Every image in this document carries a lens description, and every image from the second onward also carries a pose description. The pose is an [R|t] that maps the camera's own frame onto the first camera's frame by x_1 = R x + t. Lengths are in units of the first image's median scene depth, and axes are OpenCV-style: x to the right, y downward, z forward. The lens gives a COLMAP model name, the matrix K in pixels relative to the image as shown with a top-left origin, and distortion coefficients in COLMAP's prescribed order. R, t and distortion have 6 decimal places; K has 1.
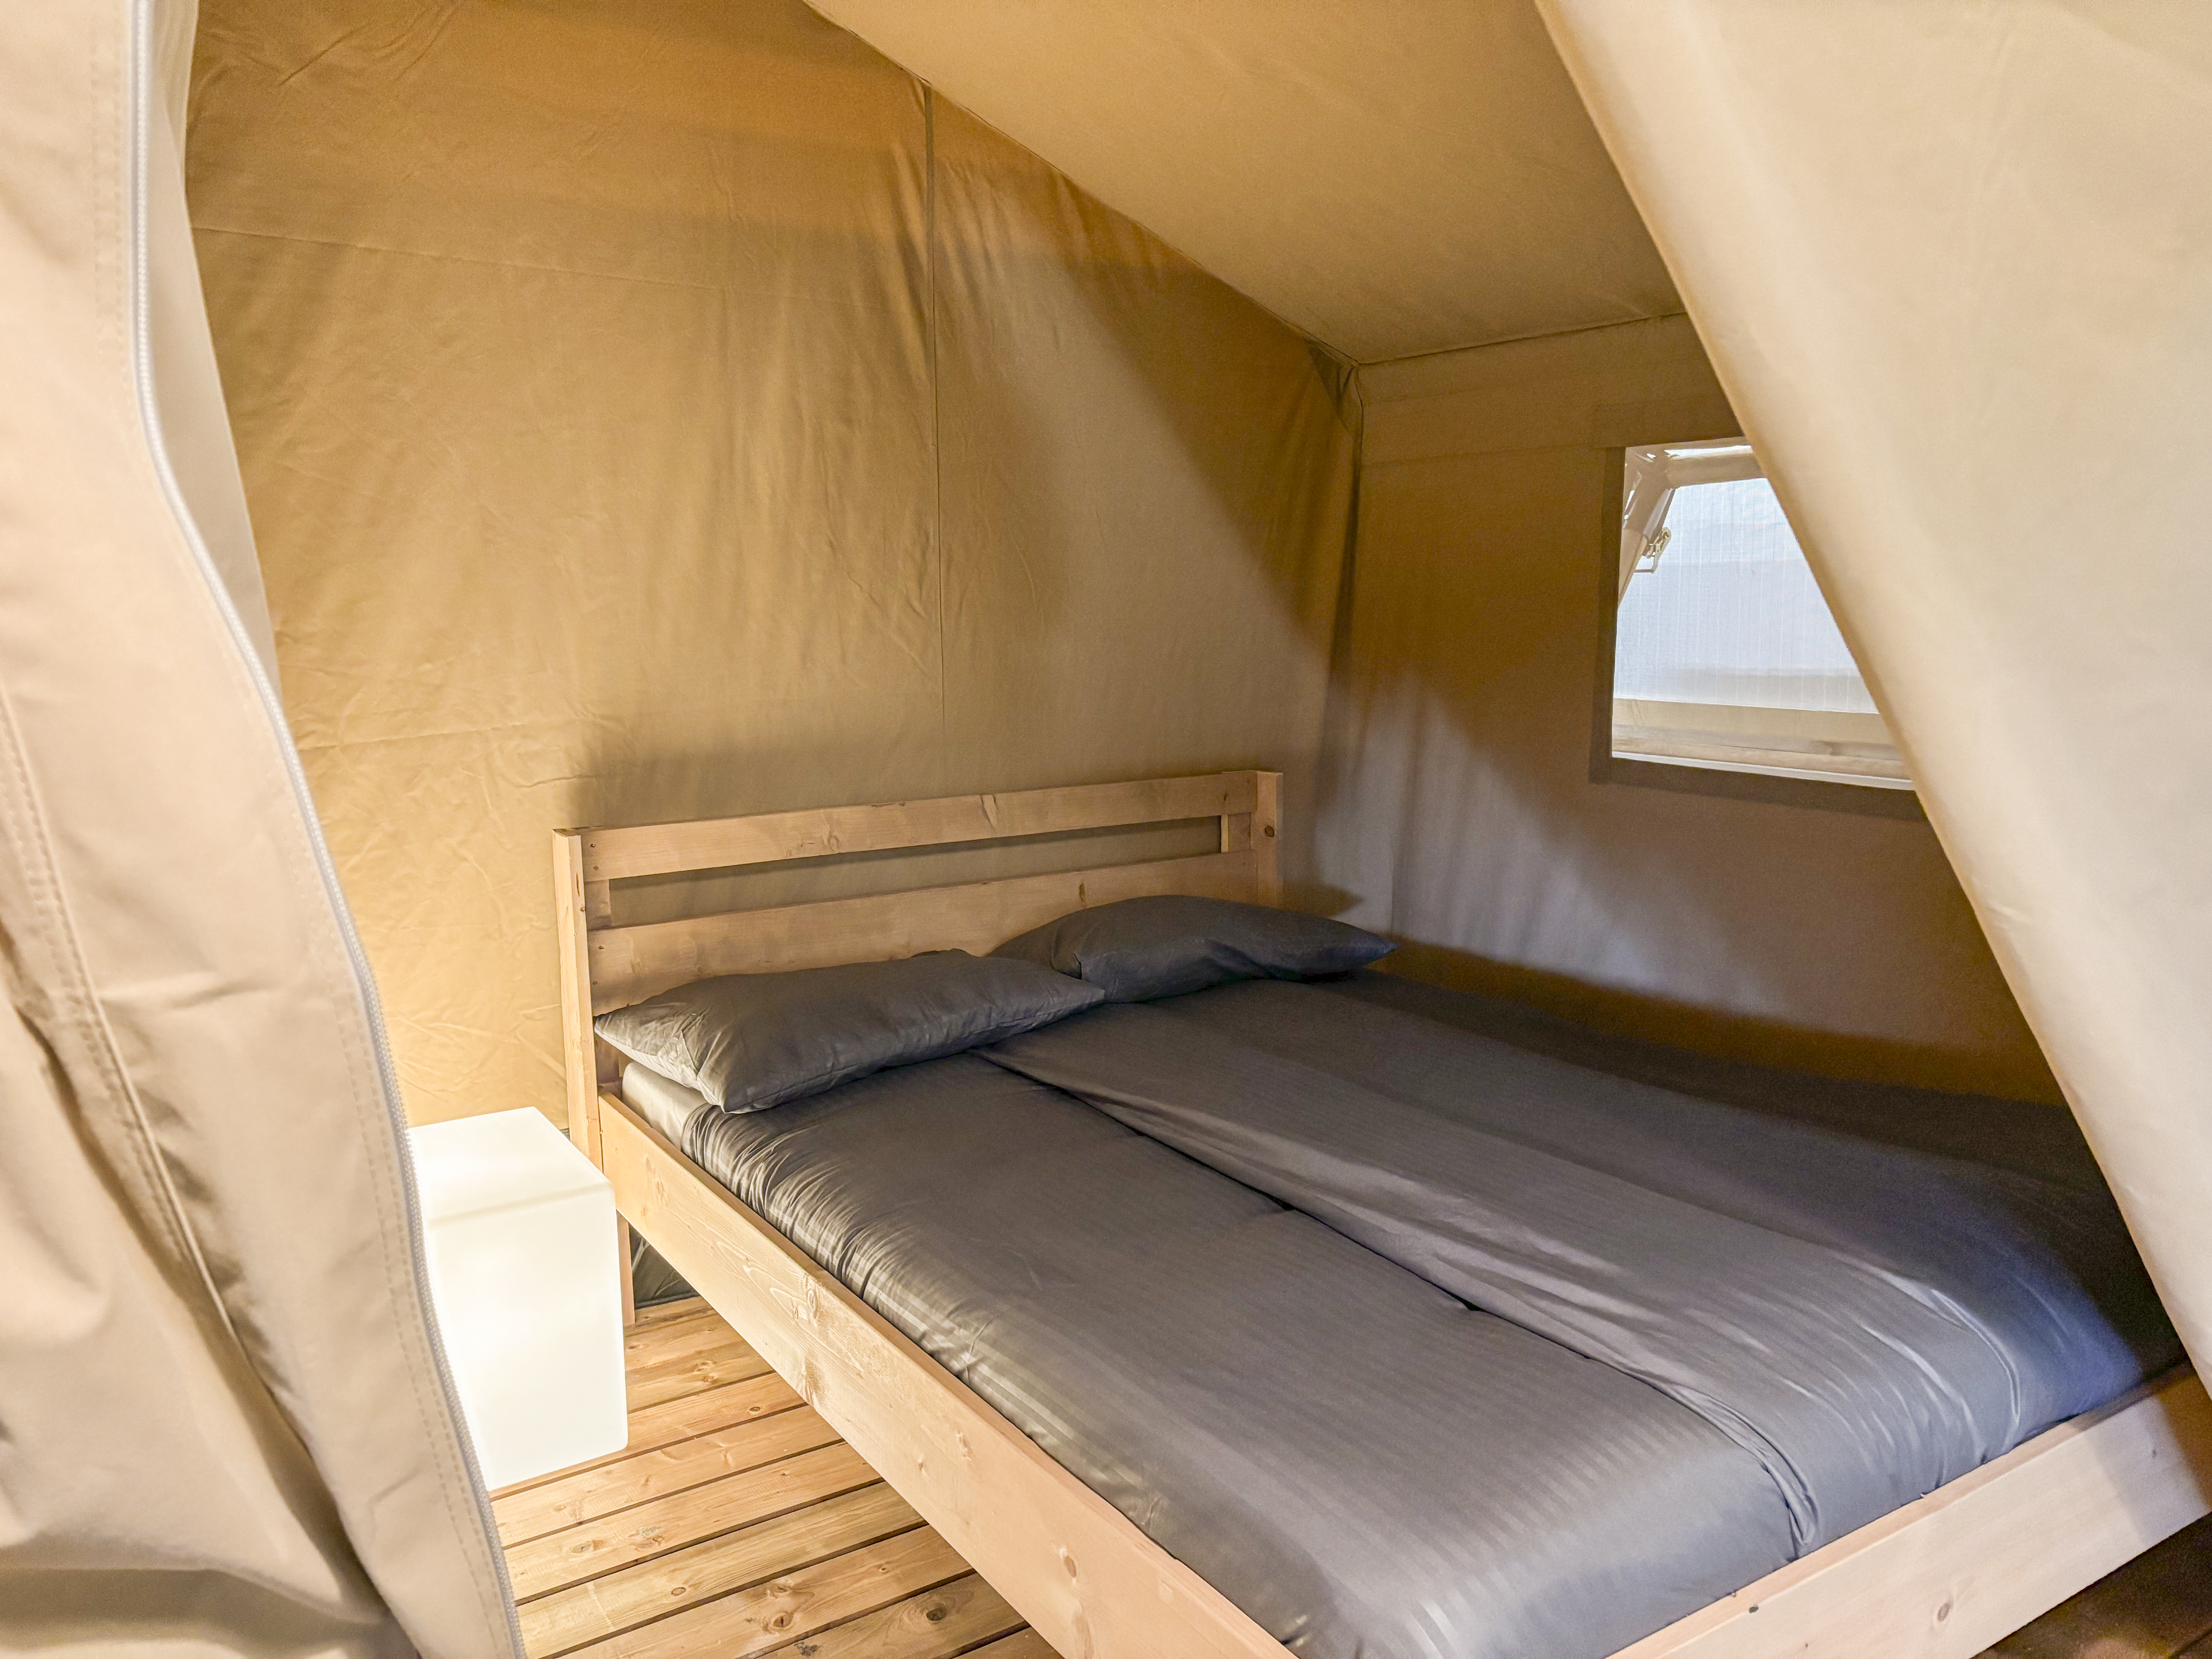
lens RADIAL K [[1659.6, 0, 1111.9], [0, 1659.6, 830.3], [0, 0, 1]] dist [0.056150, -0.061590]
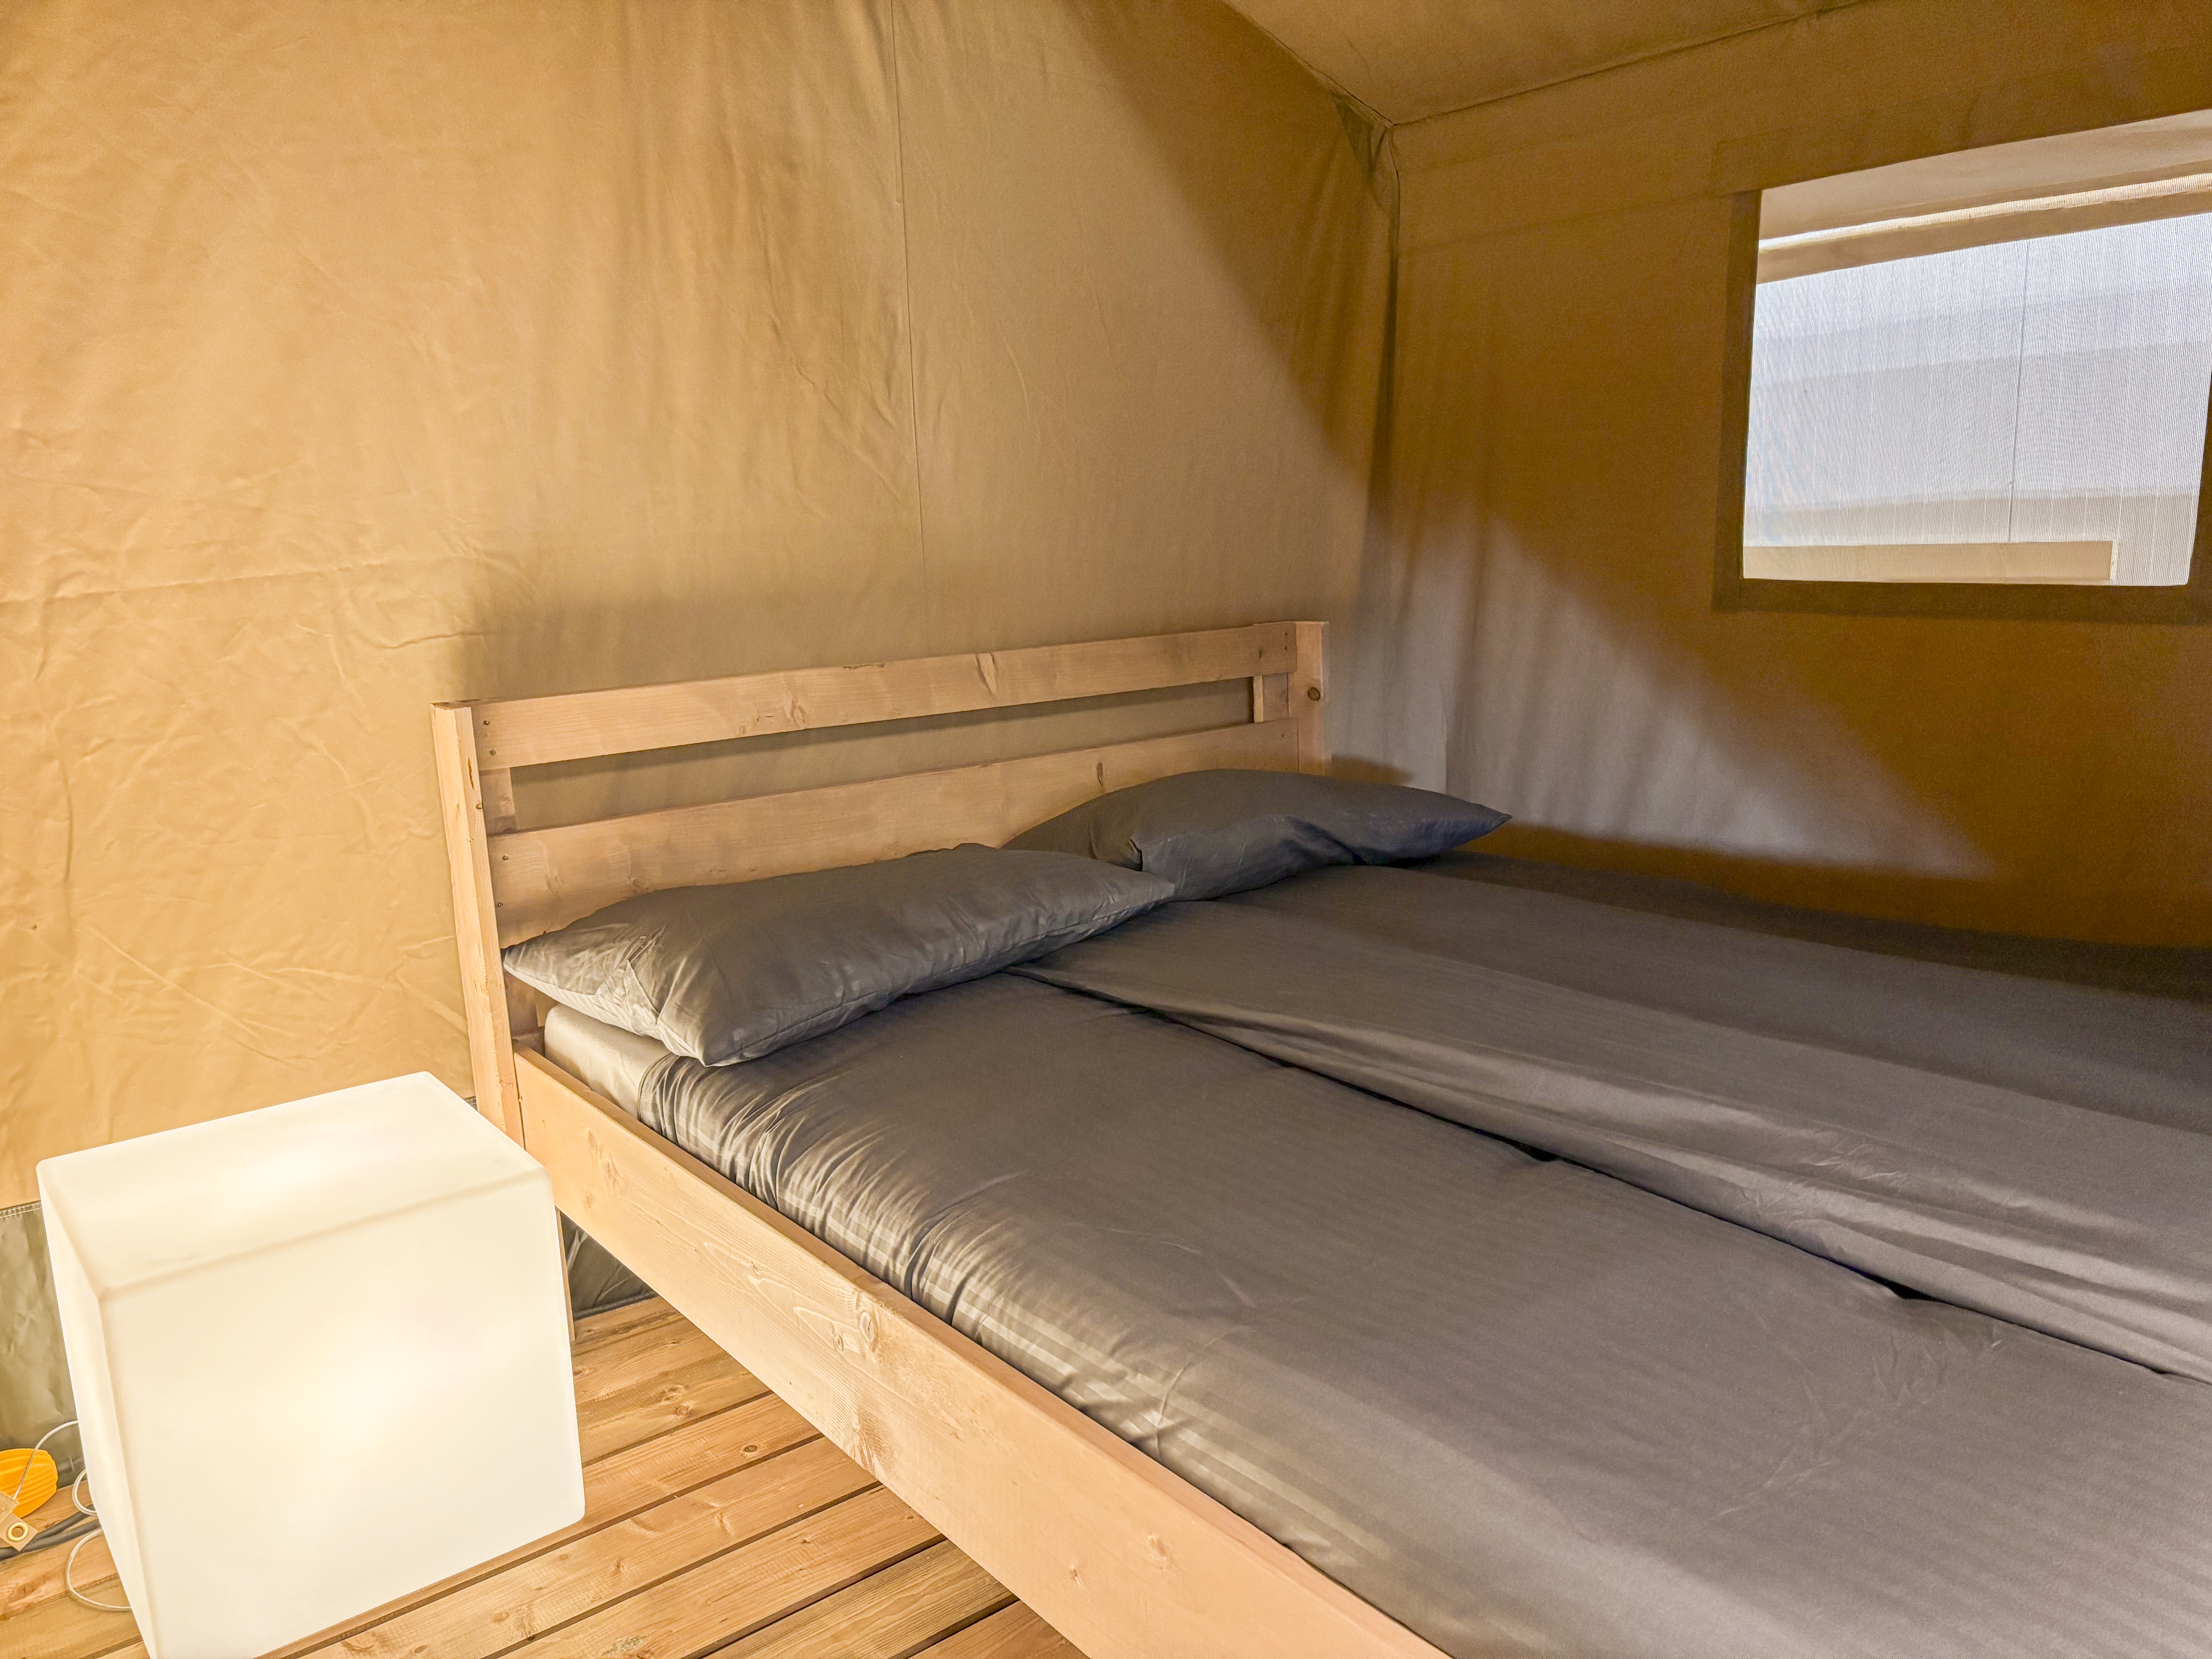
lens RADIAL K [[1663.6, 0, 1106.7], [0, 1663.6, 831.8], [0, 0, 1]] dist [0.039547, -0.033716]
pose [[0.996354, -0.042821, 0.073793, -0.089370], [0.039678, 0.998263, 0.043555, 0.035977], [-0.075530, -0.040468, 0.996322, 0.223180]]
